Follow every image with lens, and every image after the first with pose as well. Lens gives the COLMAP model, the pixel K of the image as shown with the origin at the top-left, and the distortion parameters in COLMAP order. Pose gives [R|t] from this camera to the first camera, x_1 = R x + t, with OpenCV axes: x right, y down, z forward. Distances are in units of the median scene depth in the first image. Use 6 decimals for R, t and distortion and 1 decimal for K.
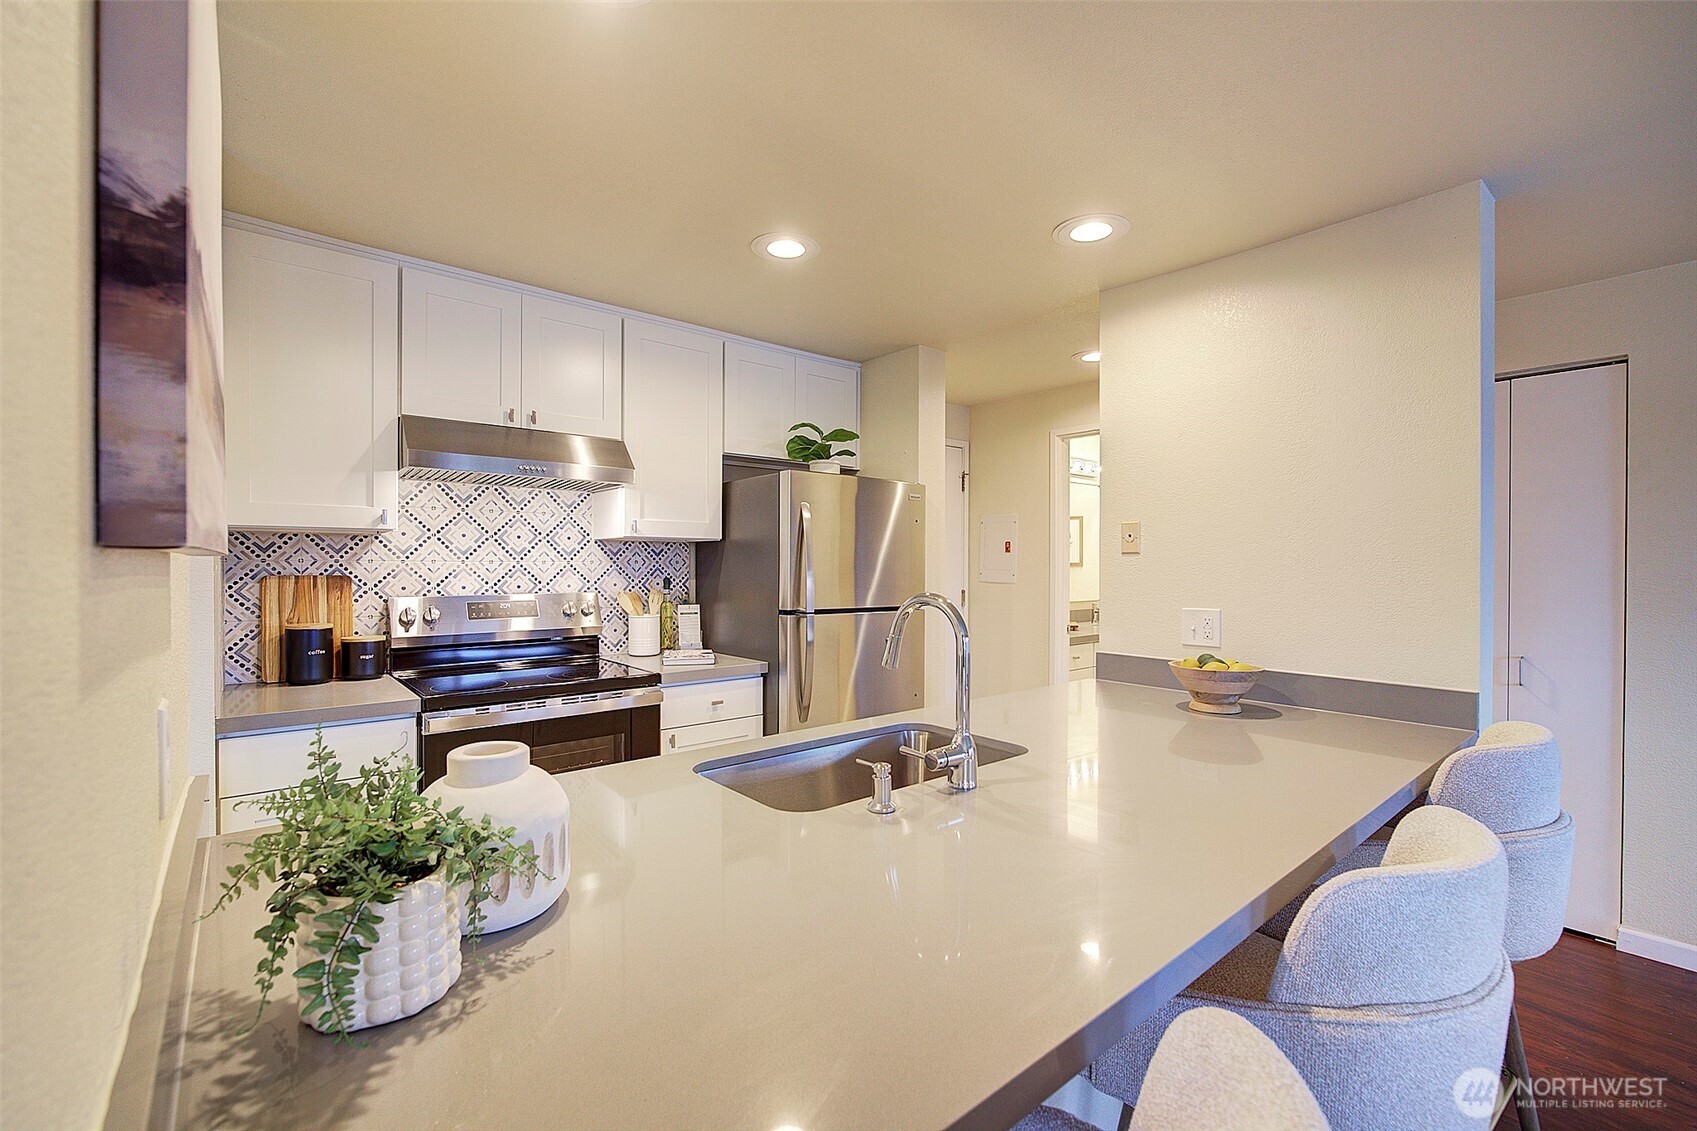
lens RADIAL K [[725.2, 0, 845.3], [0, 725.2, 568.7], [0, 0, 1]] dist [-0.010773, 0.000787]
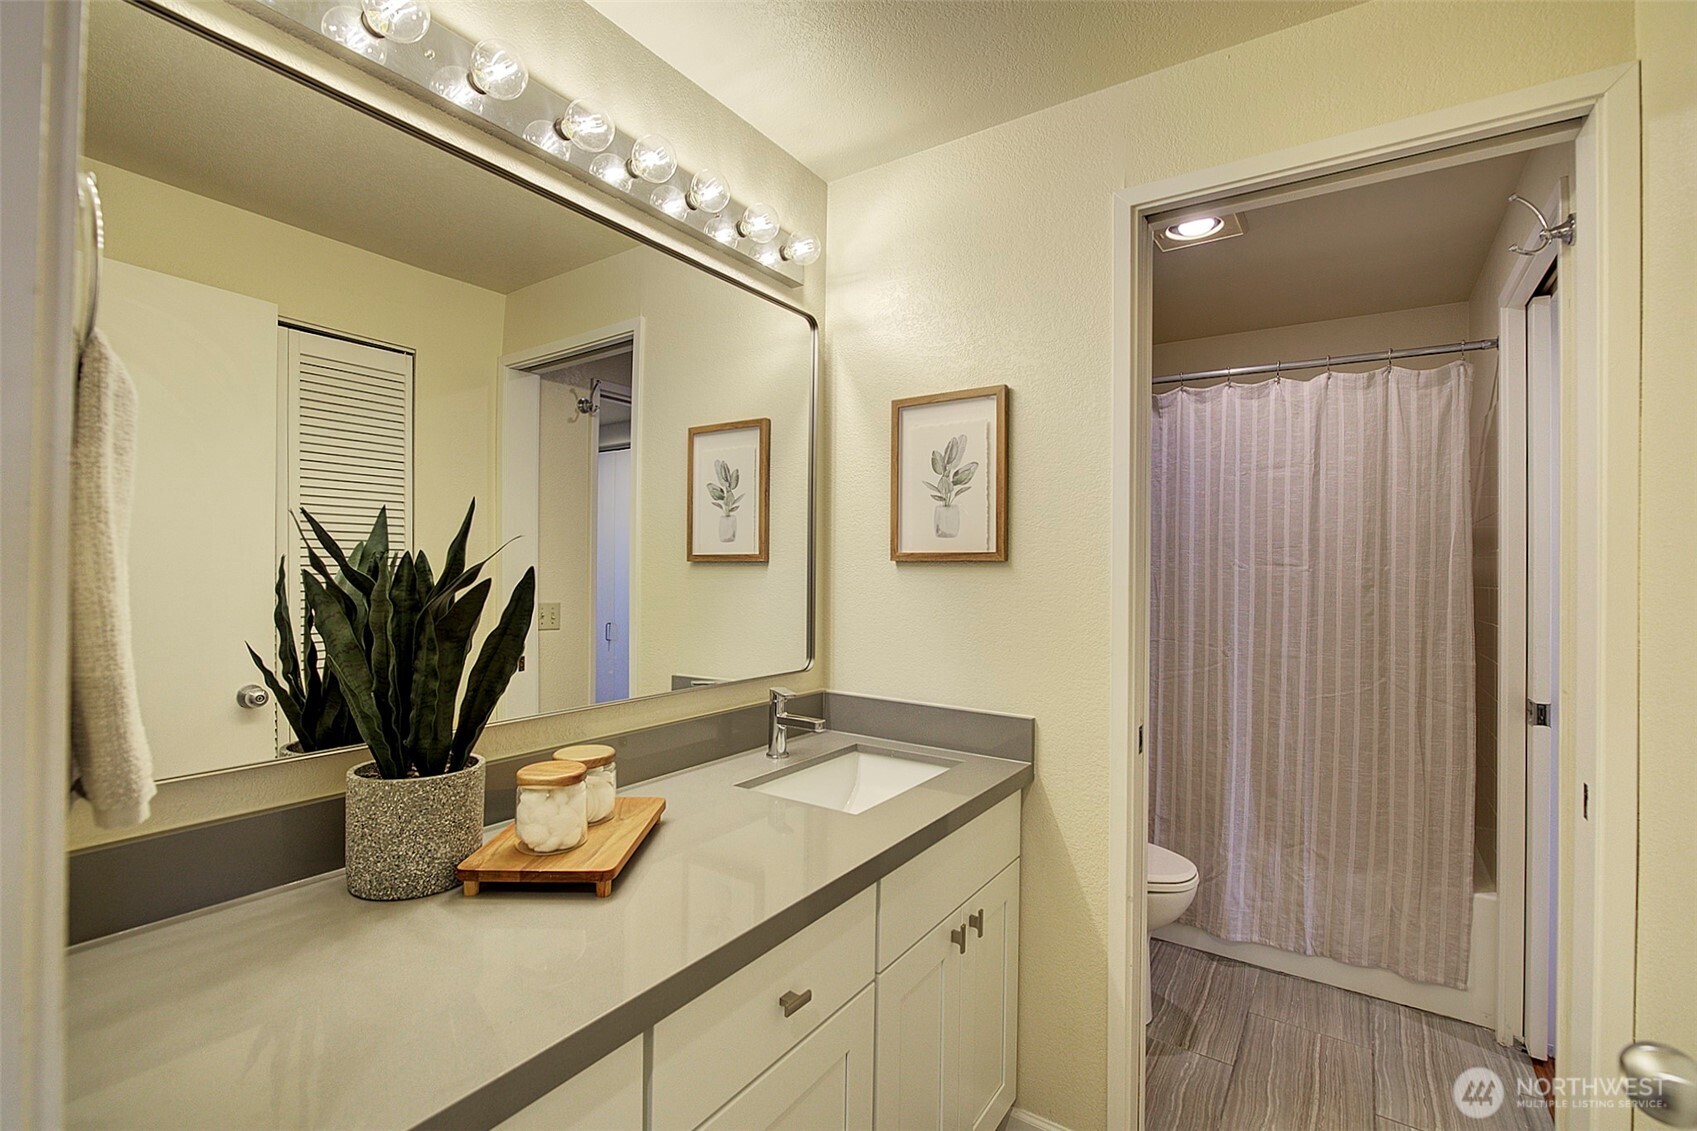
lens RADIAL K [[730.9, 0, 849.2], [0, 730.9, 559.9], [0, 0, 1]] dist [-0.015313, 0.000494]
pose [[0.960754, 0.014776, 0.277009, 0.618724], [-0.011044, 0.999826, -0.015027, -0.000670], [-0.277182, 0.011378, 0.960750, 1.500923]]
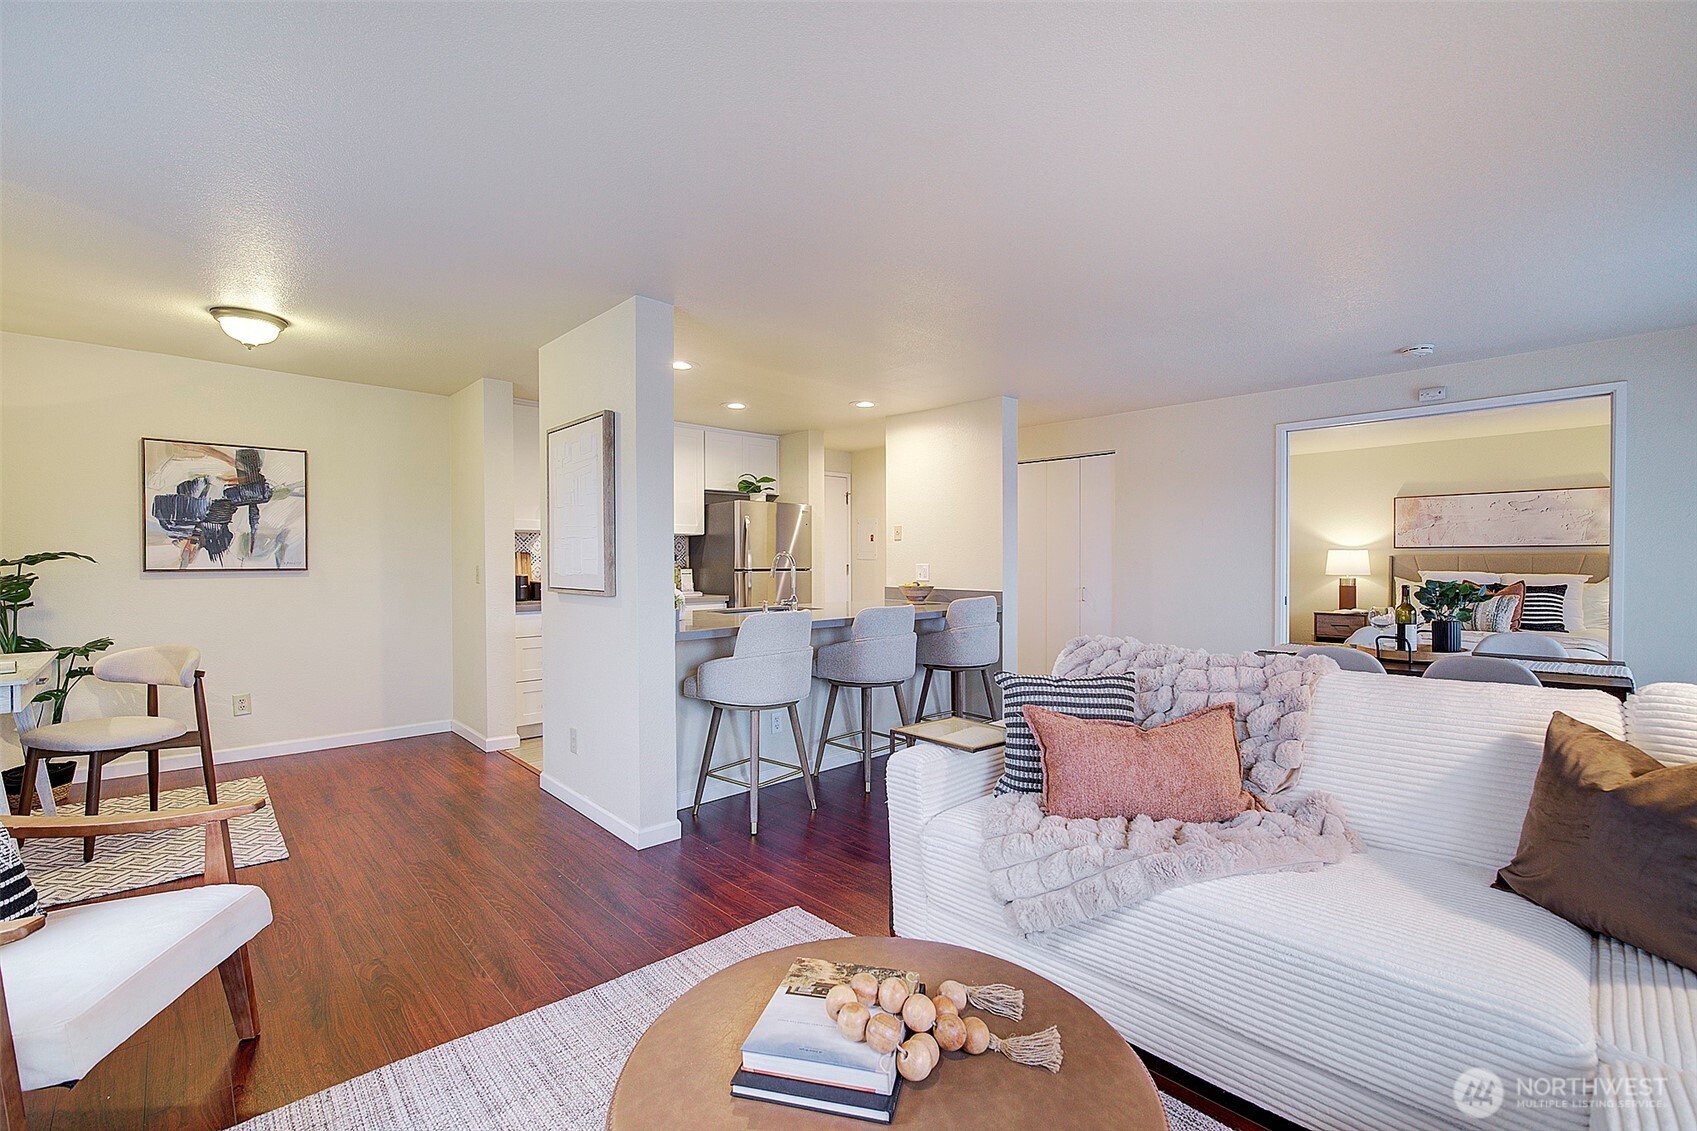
lens RADIAL K [[725.2, 0, 845.3], [0, 725.2, 568.7], [0, 0, 1]] dist [-0.010773, 0.000787]
pose [[0.998016, -0.007052, 0.062565, 0.101009], [0.006482, 0.999936, 0.009301, 0.043448], [-0.062626, -0.008877, 0.997998, -1.160748]]
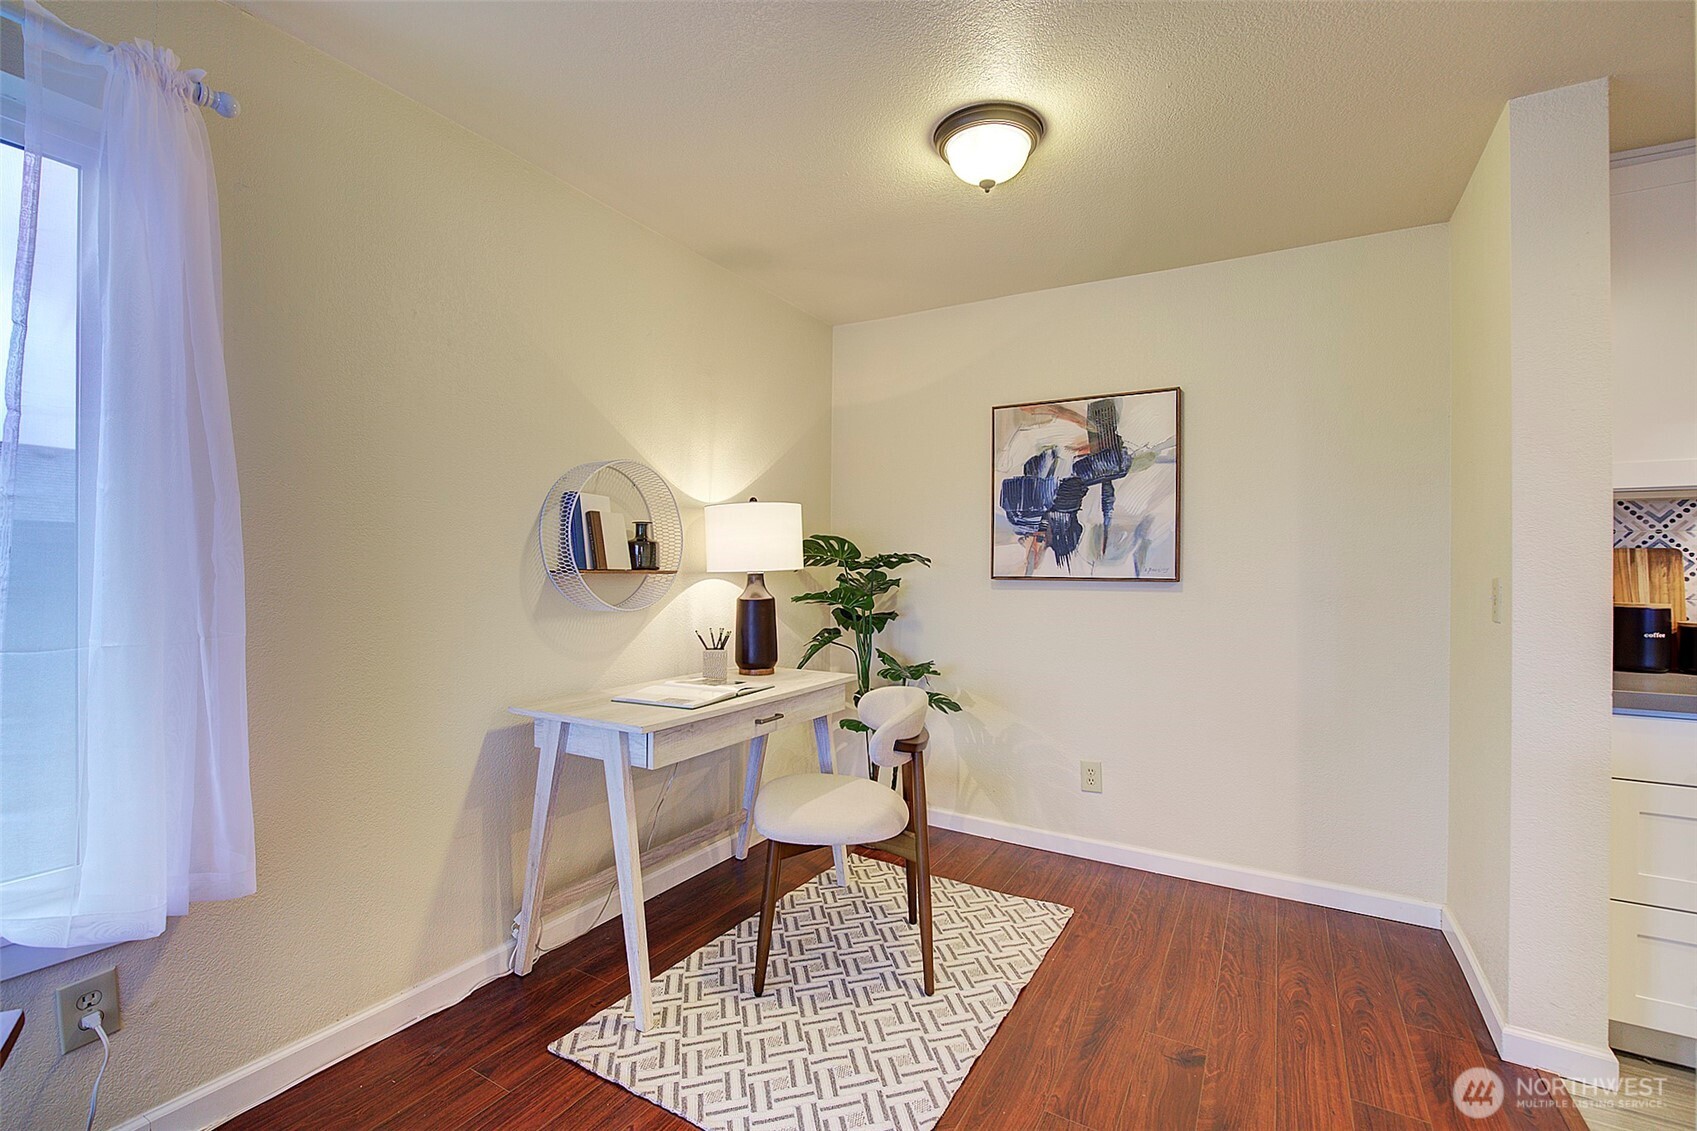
lens RADIAL K [[737.3, 0, 847.5], [0, 737.3, 567.2], [0, 0, 1]] dist [-0.013350, 0.001192]
pose [[0.340434, -0.004739, -0.940257, -0.228566], [-0.010809, 0.999901, -0.008953, 0.048457], [0.940206, 0.013212, 0.340349, -0.175398]]
